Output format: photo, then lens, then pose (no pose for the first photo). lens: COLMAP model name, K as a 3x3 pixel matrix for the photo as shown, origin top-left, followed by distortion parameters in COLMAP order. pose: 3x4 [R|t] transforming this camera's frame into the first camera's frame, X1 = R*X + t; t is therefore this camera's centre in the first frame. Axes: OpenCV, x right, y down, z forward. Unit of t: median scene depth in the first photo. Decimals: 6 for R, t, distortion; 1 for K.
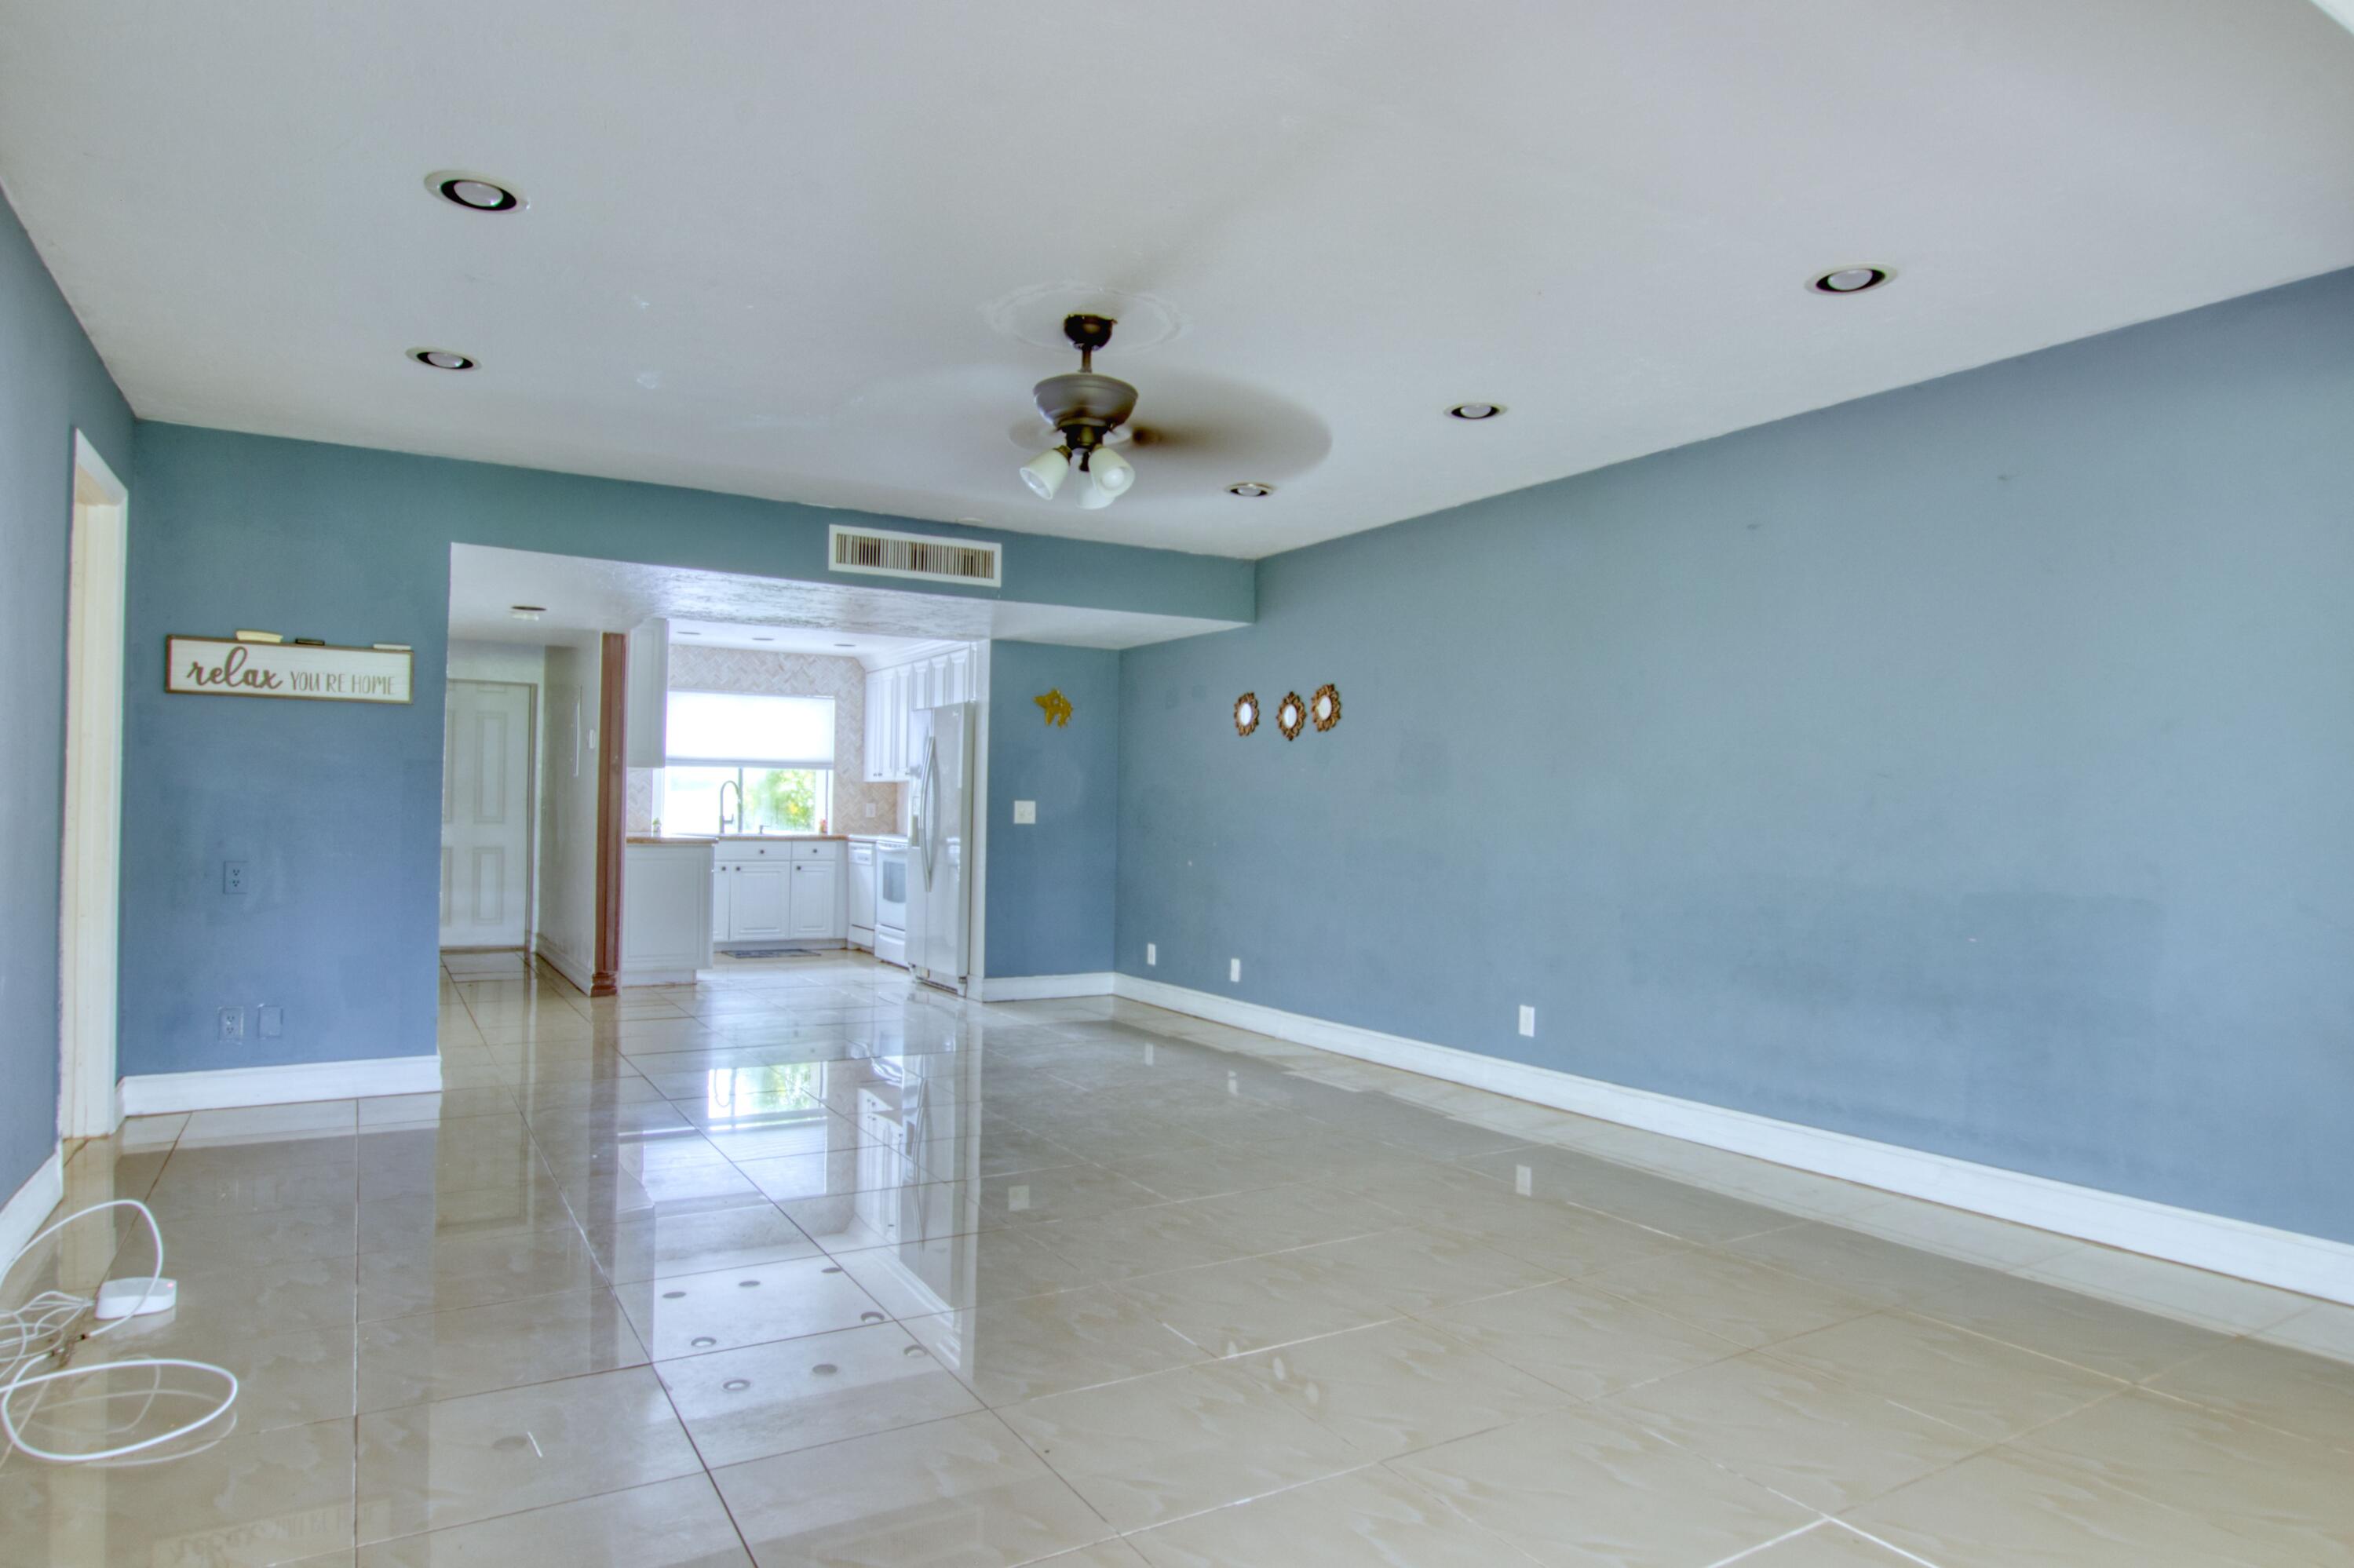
lens RADIAL K [[1354.8, 0, 1163.5], [0, 1354.8, 785.6], [0, 0, 1]] dist [-0.017062, 0.003619]
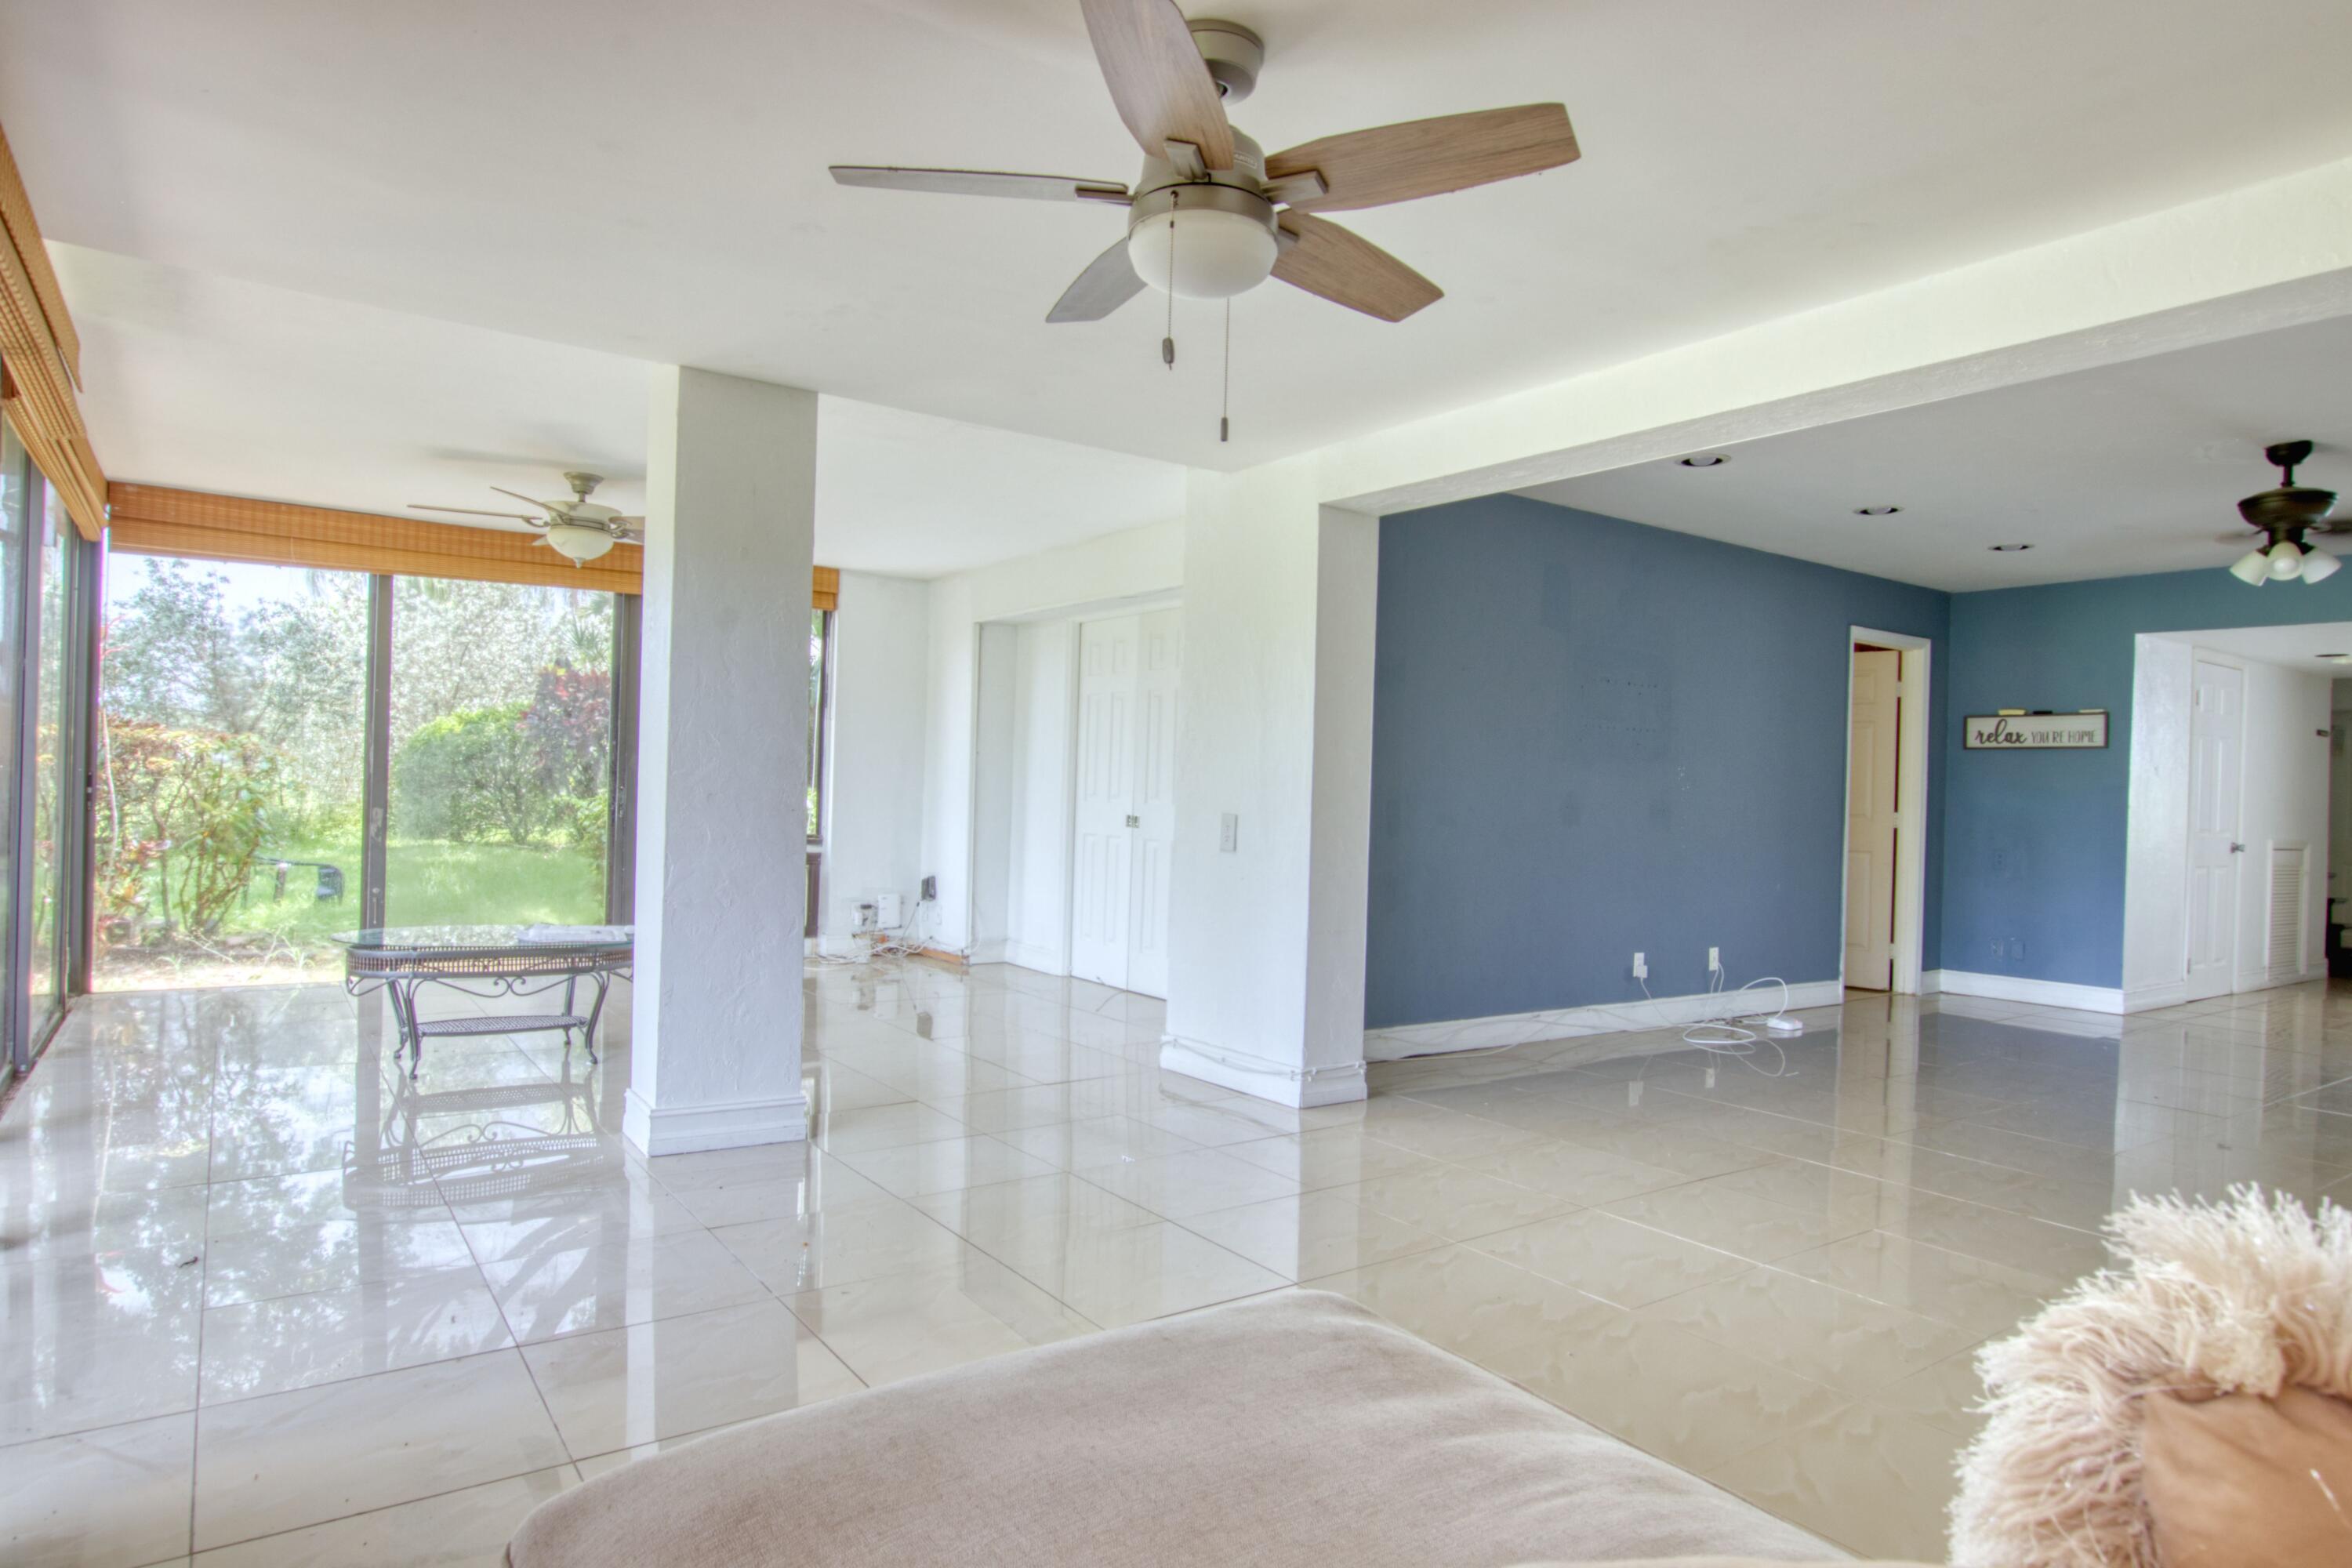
lens RADIAL K [[1353.8, 0, 1176.1], [0, 1353.8, 795.5], [0, 0, 1]] dist [-0.017062, 0.003619]
pose [[0.074814, -0.009437, -0.997153, 0.778009], [-0.010260, 0.999895, -0.010233, 0.015310], [0.997145, 0.010997, 0.074710, -0.114402]]
